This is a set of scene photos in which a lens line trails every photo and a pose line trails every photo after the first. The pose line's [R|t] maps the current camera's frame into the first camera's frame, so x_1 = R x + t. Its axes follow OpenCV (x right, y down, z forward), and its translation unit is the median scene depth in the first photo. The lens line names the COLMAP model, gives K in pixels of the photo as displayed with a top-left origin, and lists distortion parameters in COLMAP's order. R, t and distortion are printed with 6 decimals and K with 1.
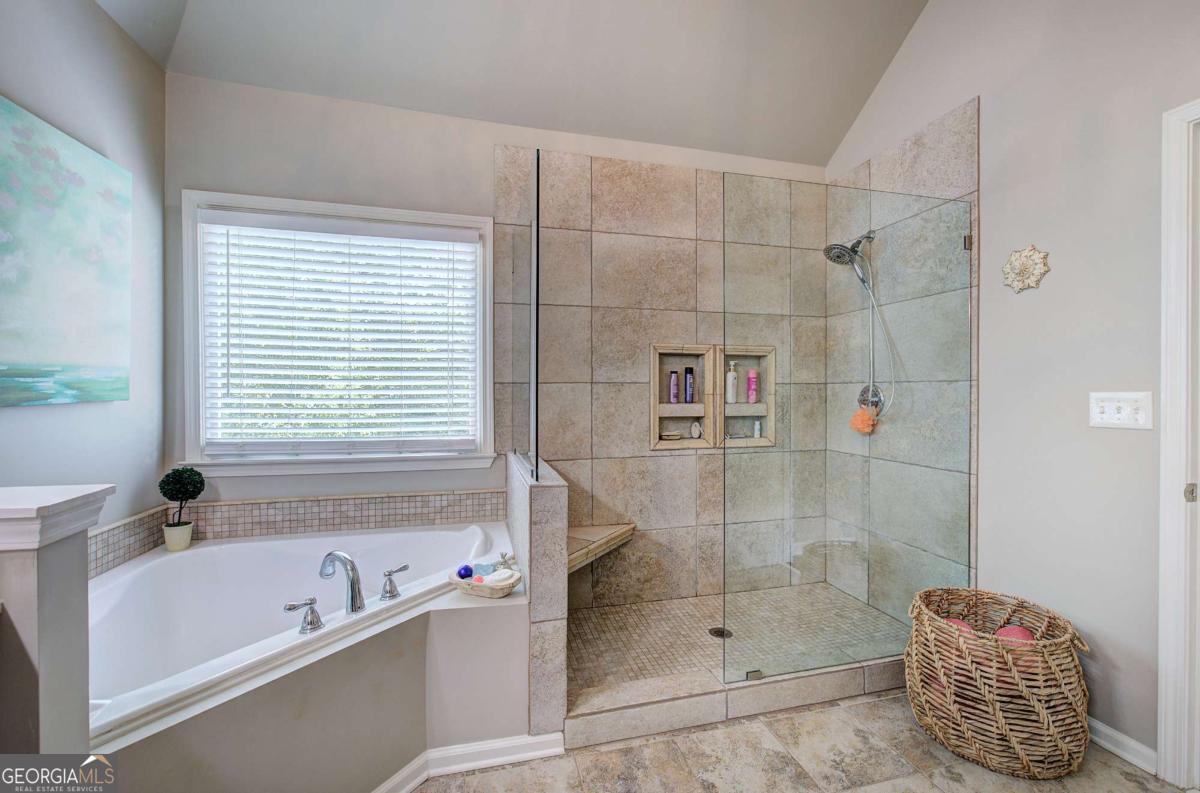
lens RADIAL K [[508.8, 0, 603.6], [0, 508.8, 395.2], [0, 0, 1]] dist [-0.006864, 0.001532]
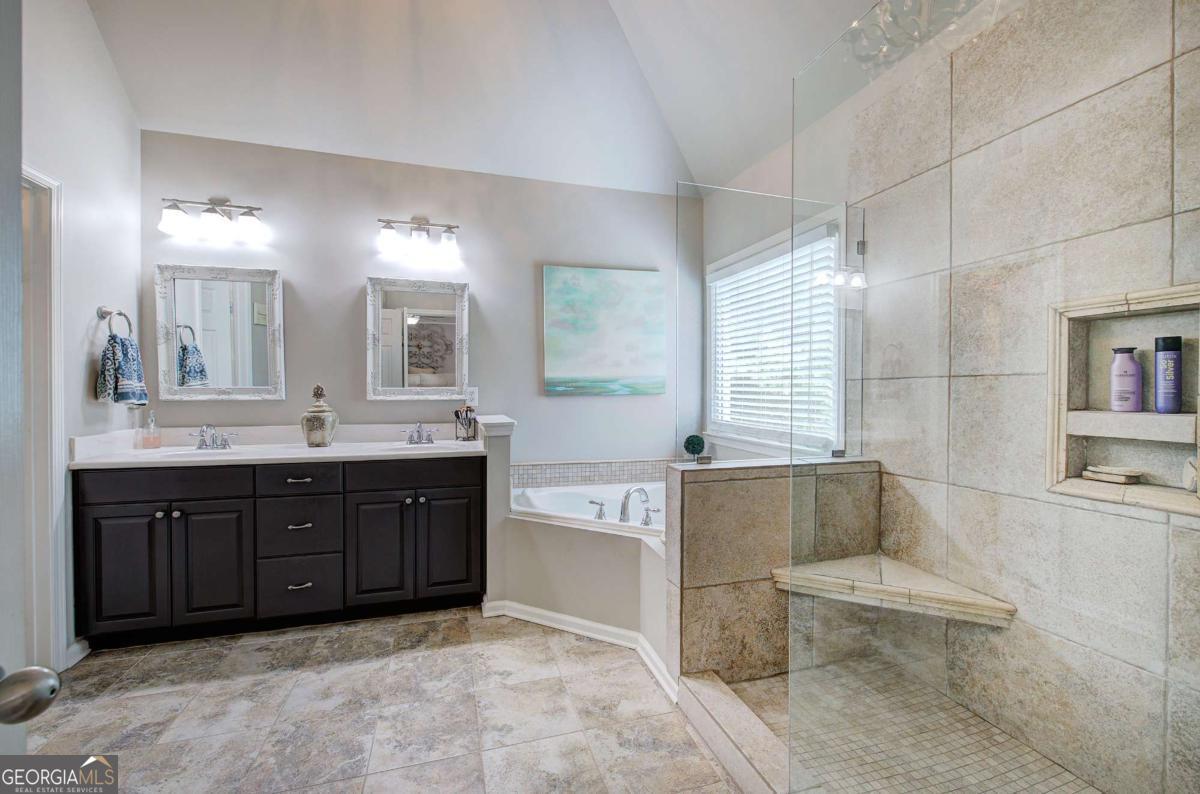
lens RADIAL K [[508.8, 0, 601.6], [0, 508.8, 392.9], [0, 0, 1]] dist [-0.006864, 0.001532]
pose [[0.034785, 0.005308, -0.999381, 0.660765], [-0.009013, 0.999947, 0.004997, -0.000488], [0.999354, 0.008834, 0.034831, 0.494069]]
